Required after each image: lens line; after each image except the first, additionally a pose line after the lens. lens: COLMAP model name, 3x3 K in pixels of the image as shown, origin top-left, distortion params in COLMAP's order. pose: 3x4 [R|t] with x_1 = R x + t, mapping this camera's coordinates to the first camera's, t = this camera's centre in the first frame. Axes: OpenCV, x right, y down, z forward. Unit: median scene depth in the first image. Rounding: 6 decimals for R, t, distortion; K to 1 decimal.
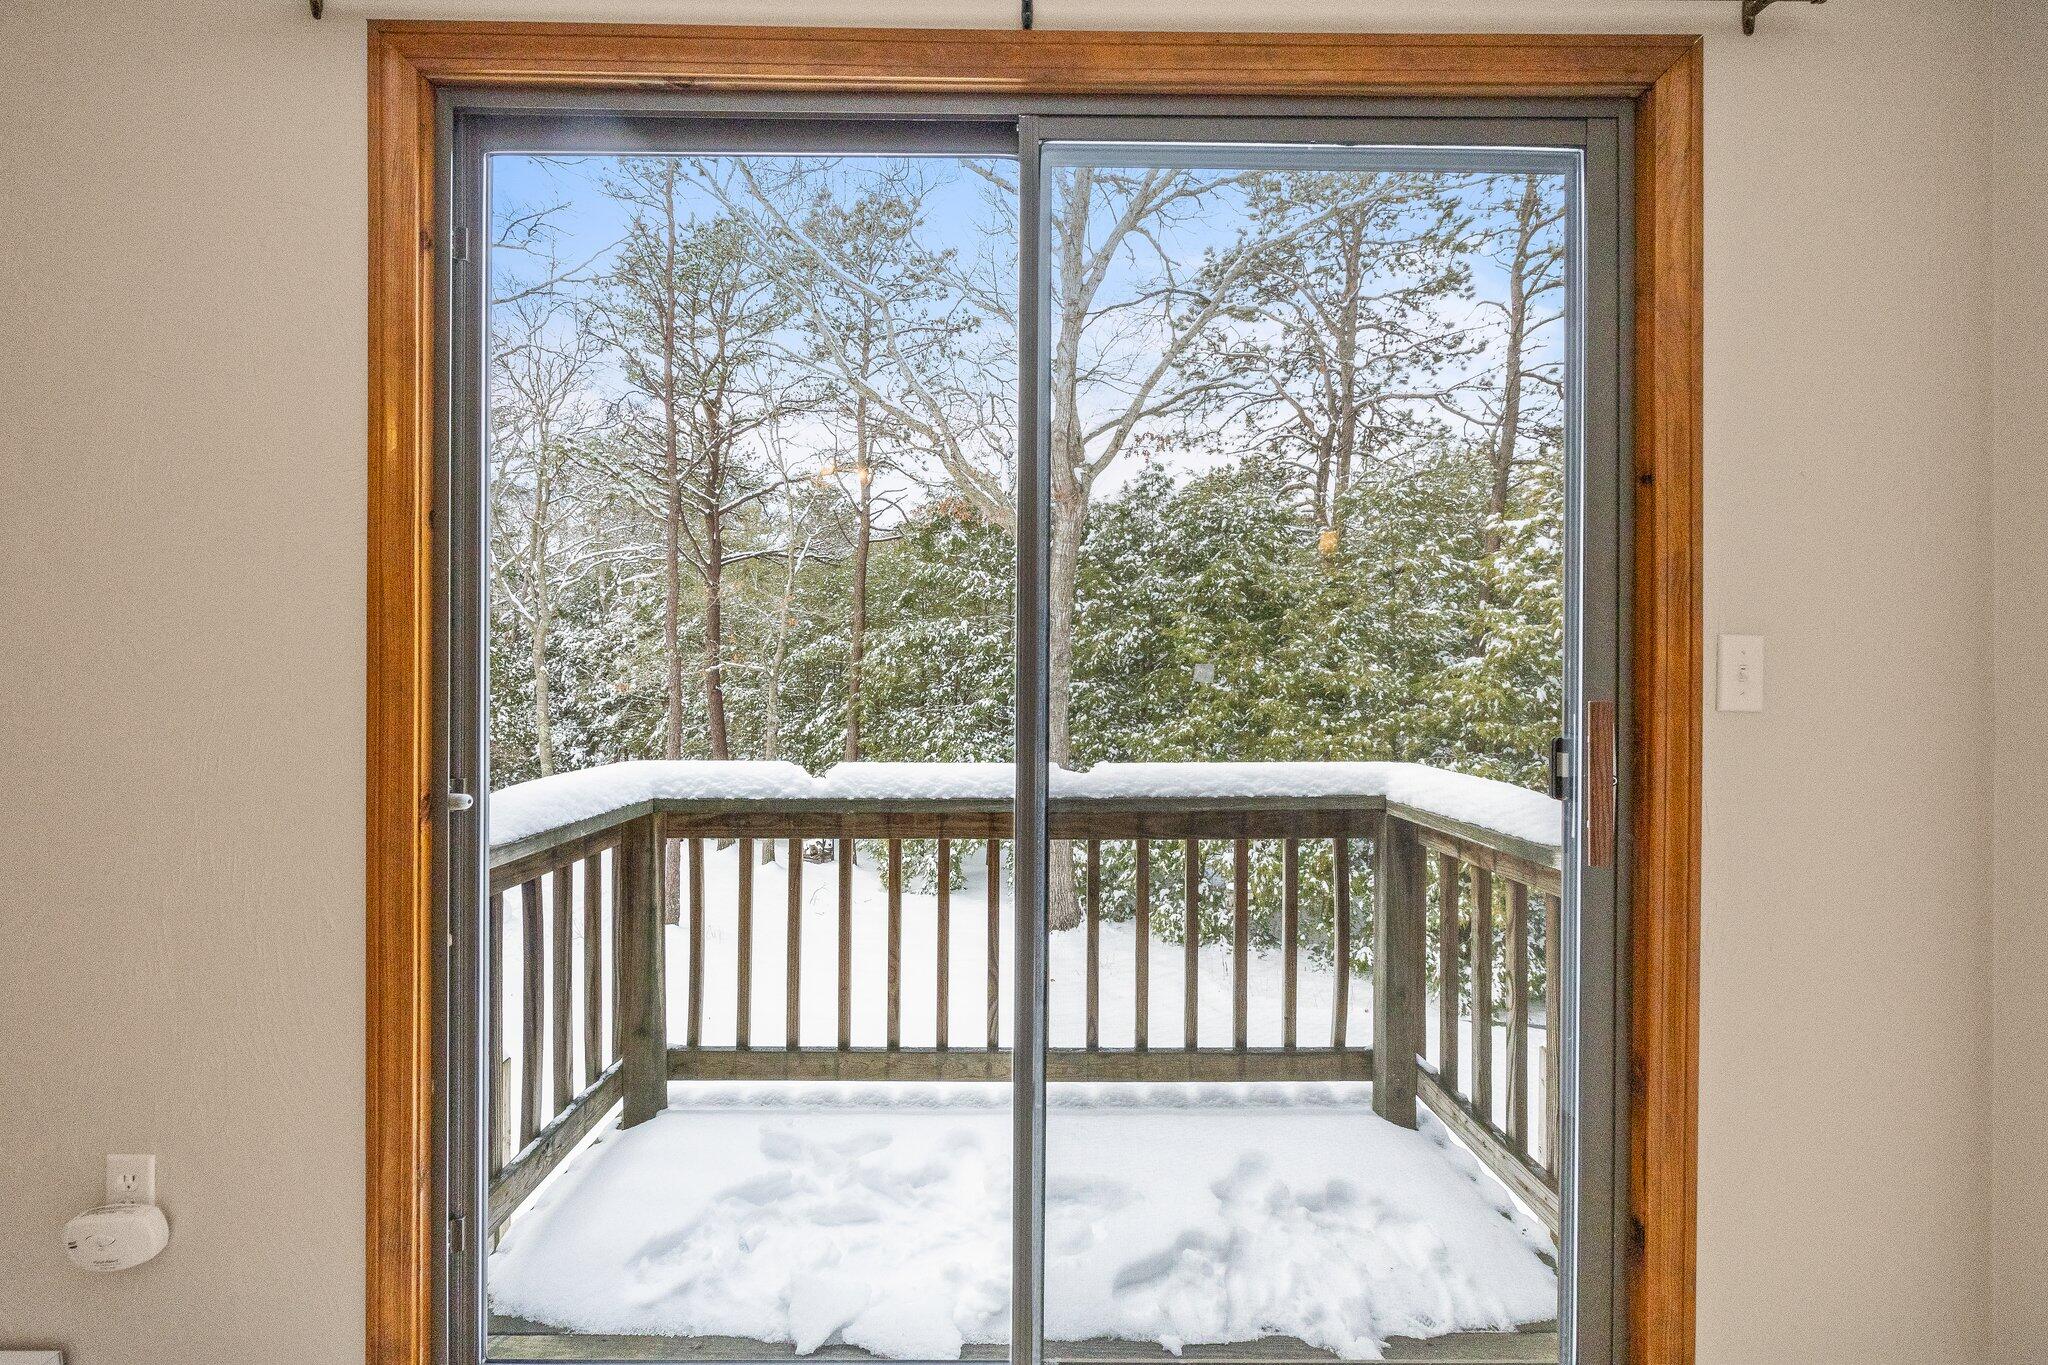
lens RADIAL K [[819.2, 0, 1018.8], [0, 819.2, 674.4], [0, 0, 1]] dist [-0.004234, -0.000509]
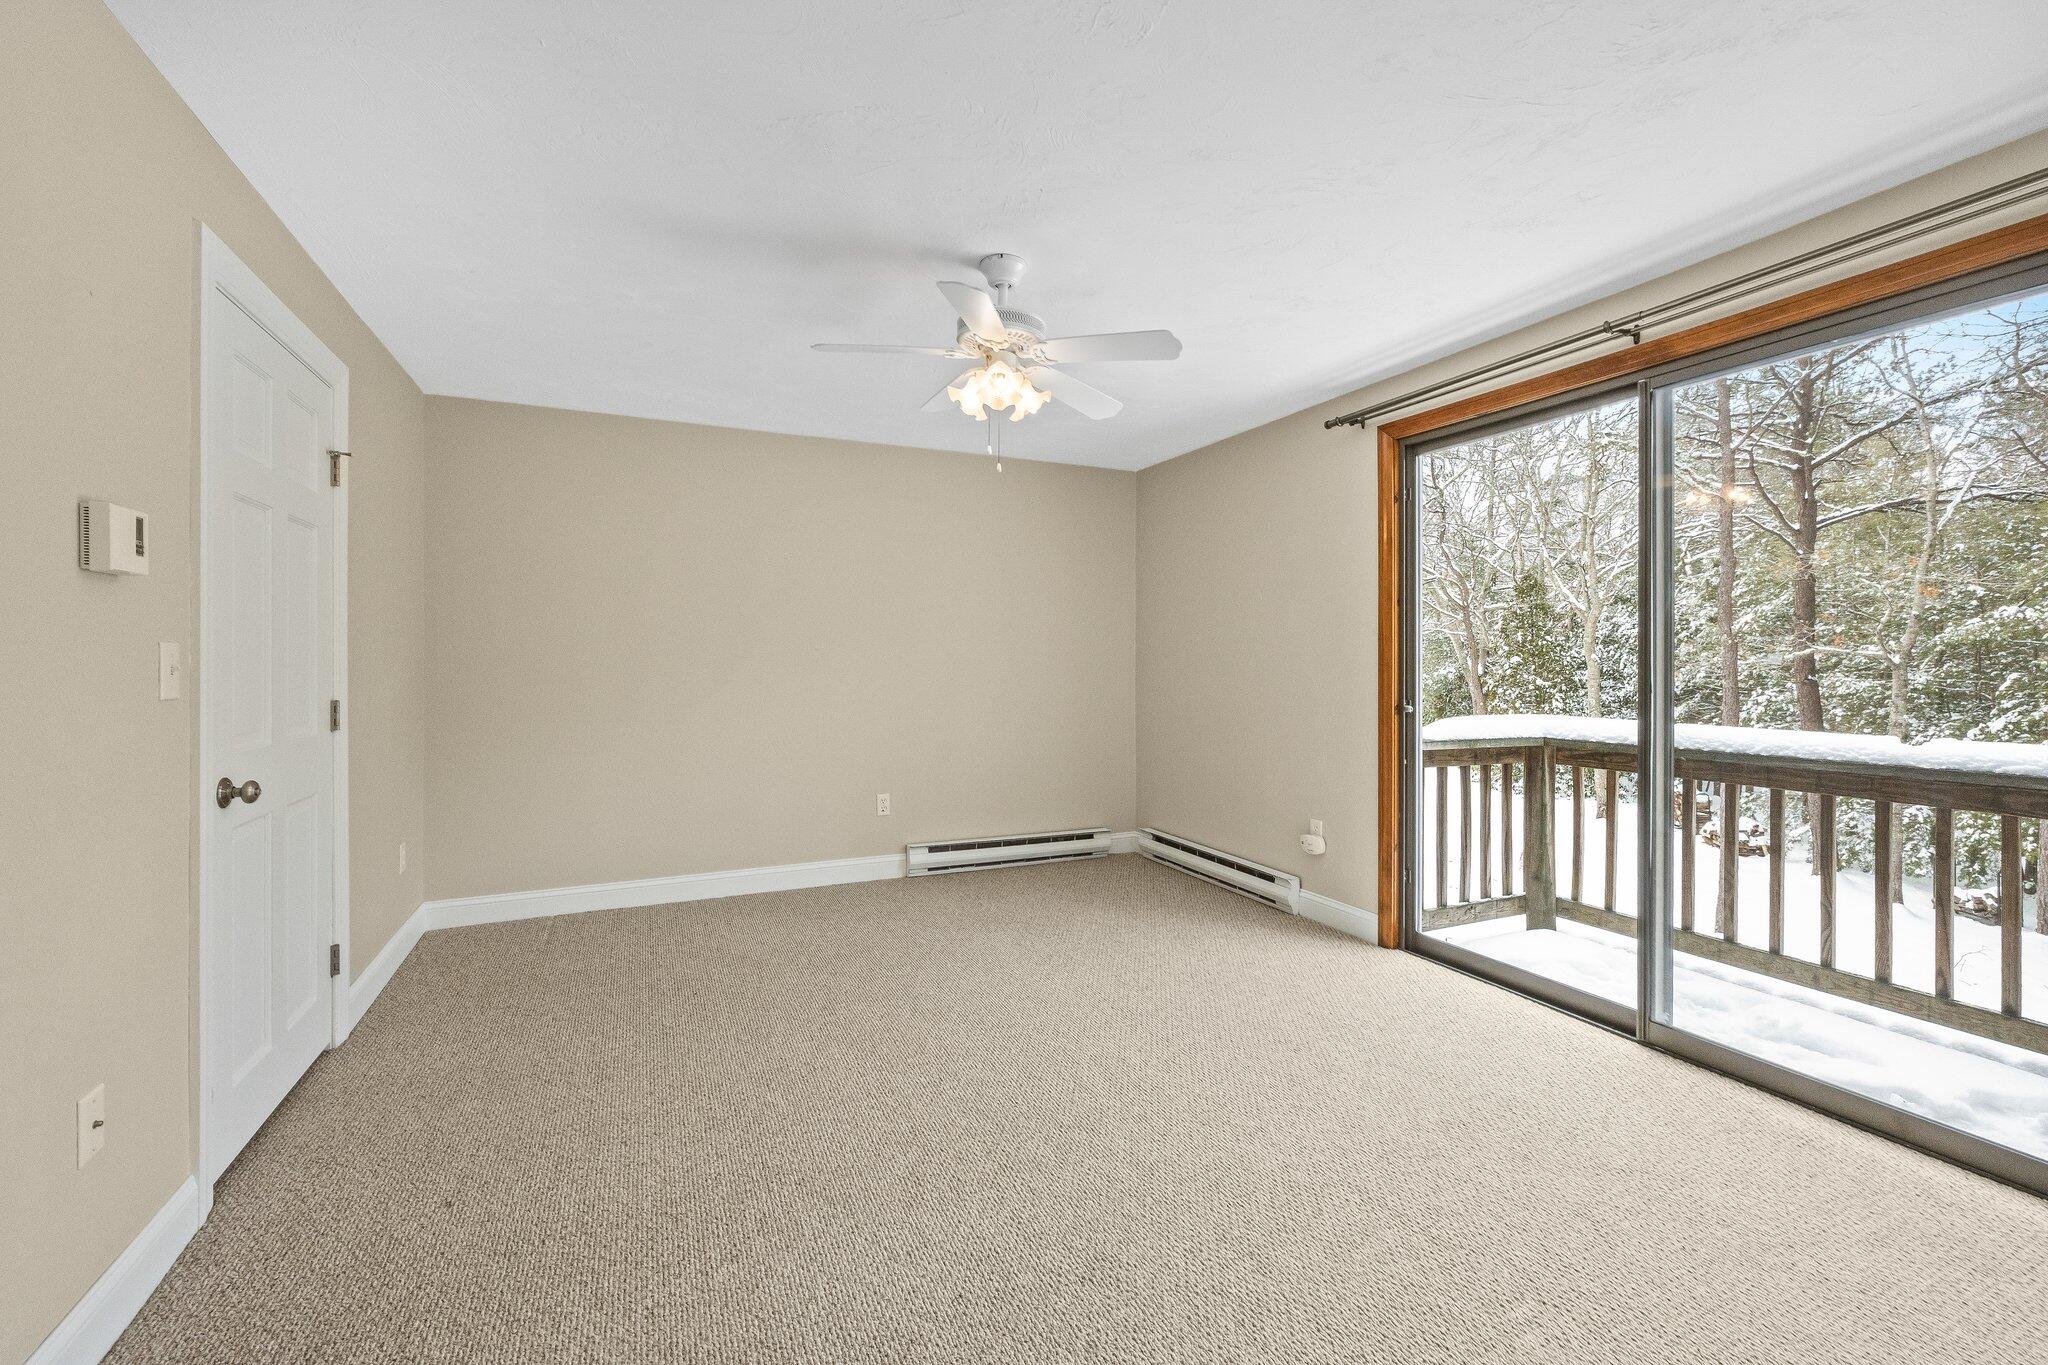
lens RADIAL K [[831.7, 0, 1024.8], [0, 831.7, 658.4], [0, 0, 1]] dist [-0.001091, 0.000039]
pose [[0.411552, -0.005667, -0.911369, 0.150157], [0.001116, 0.999983, -0.005714, 0.000852], [0.911386, 0.001335, 0.411551, -0.147395]]
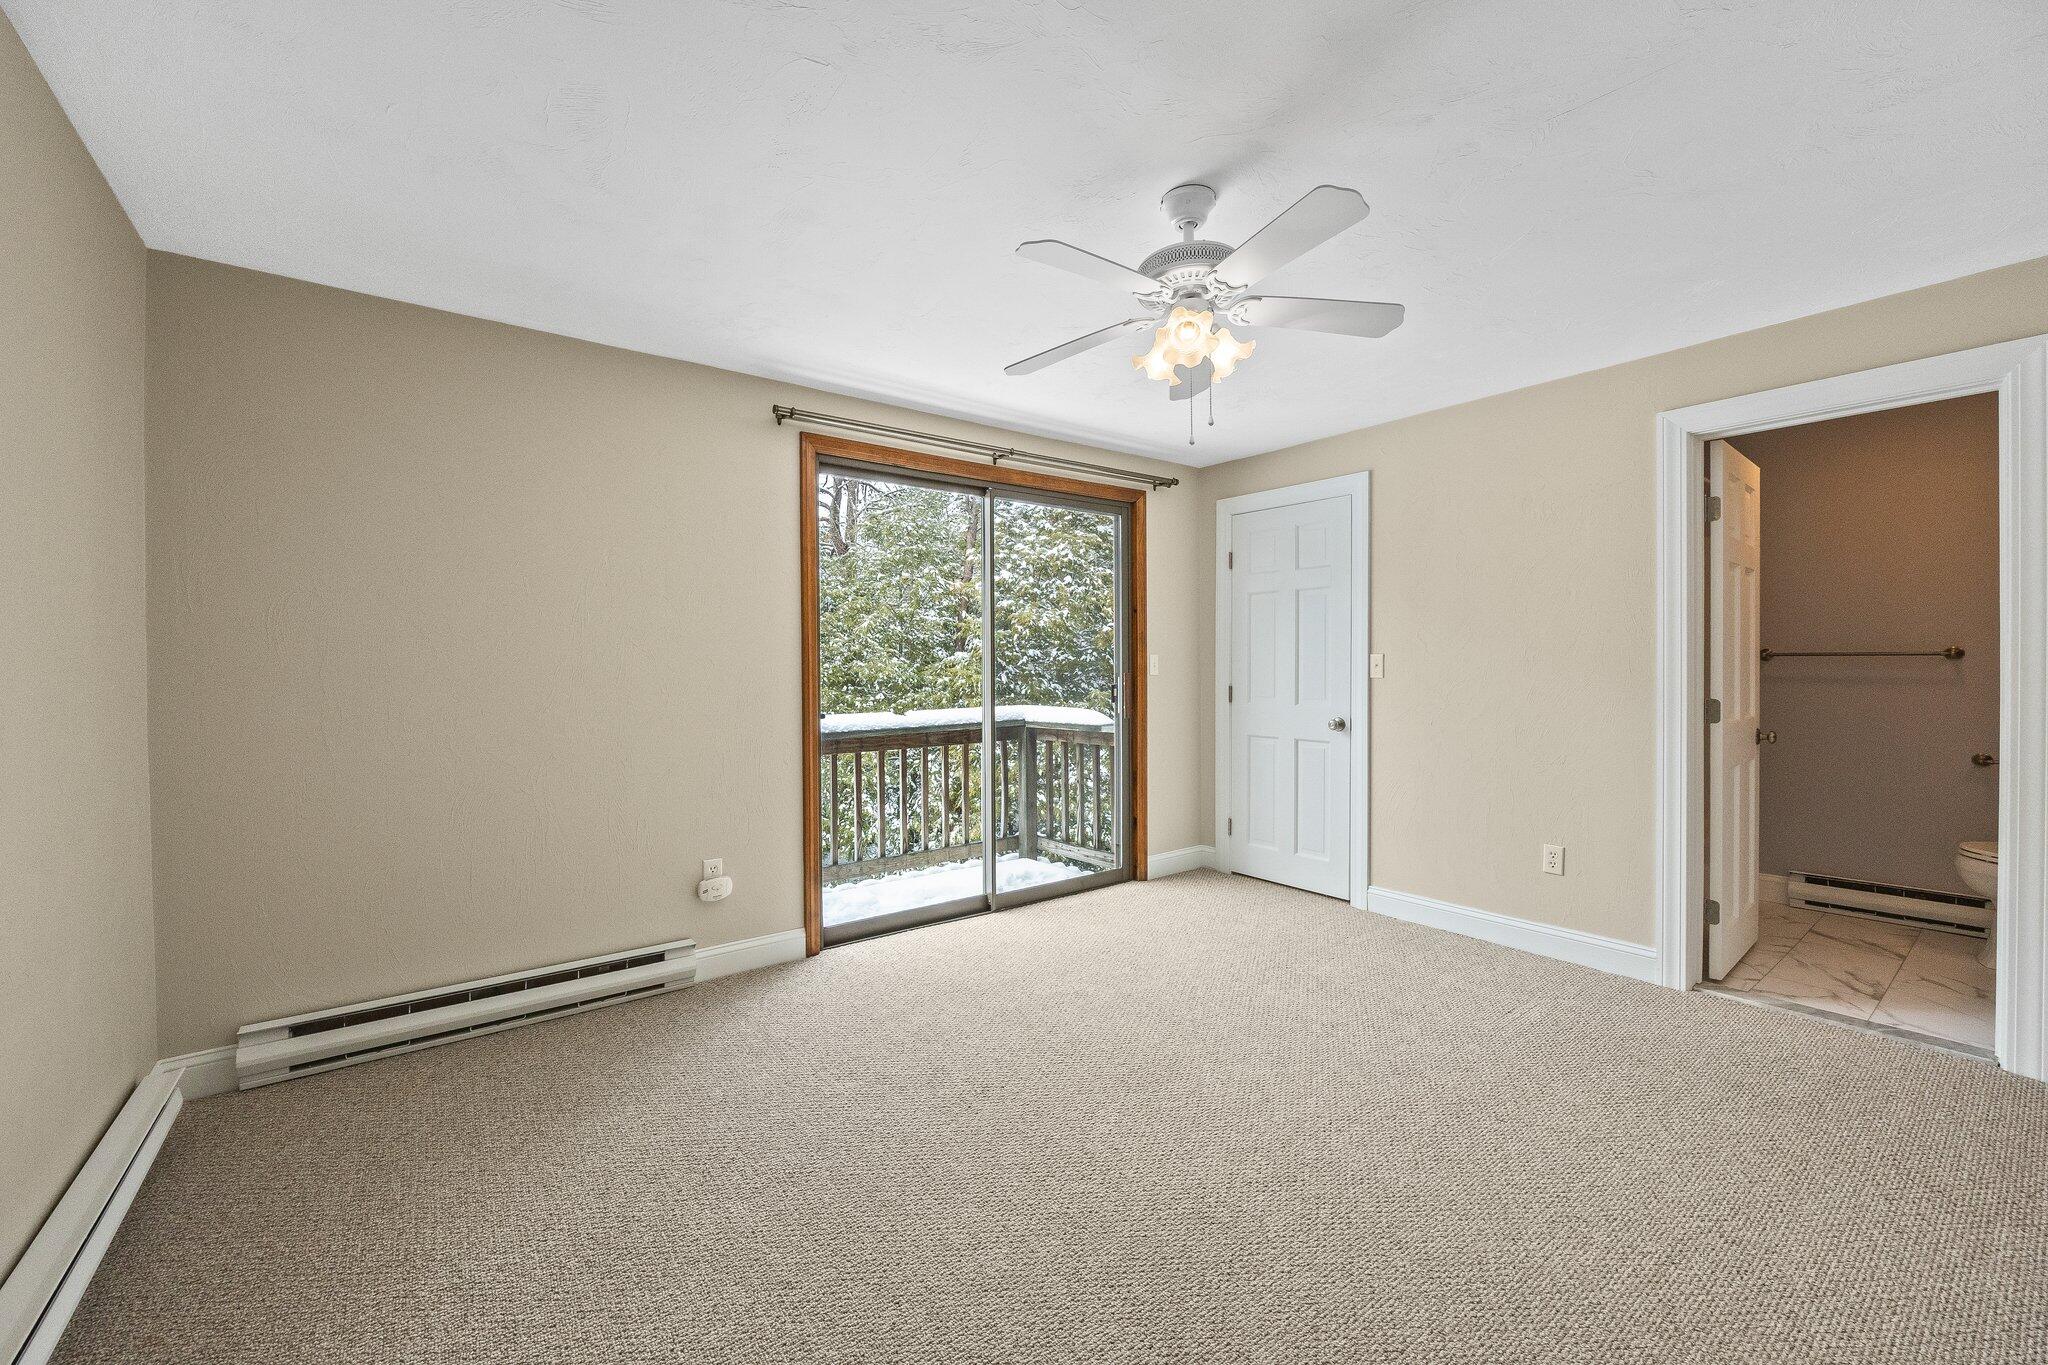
lens RADIAL K [[819.2, 0, 1018.8], [0, 819.2, 674.4], [0, 0, 1]] dist [-0.004234, -0.000509]
pose [[0.802631, -0.015089, 0.596284, -0.215732], [0.008794, 0.999871, 0.013464, -0.001860], [-0.596410, -0.005563, 0.802660, -0.191041]]
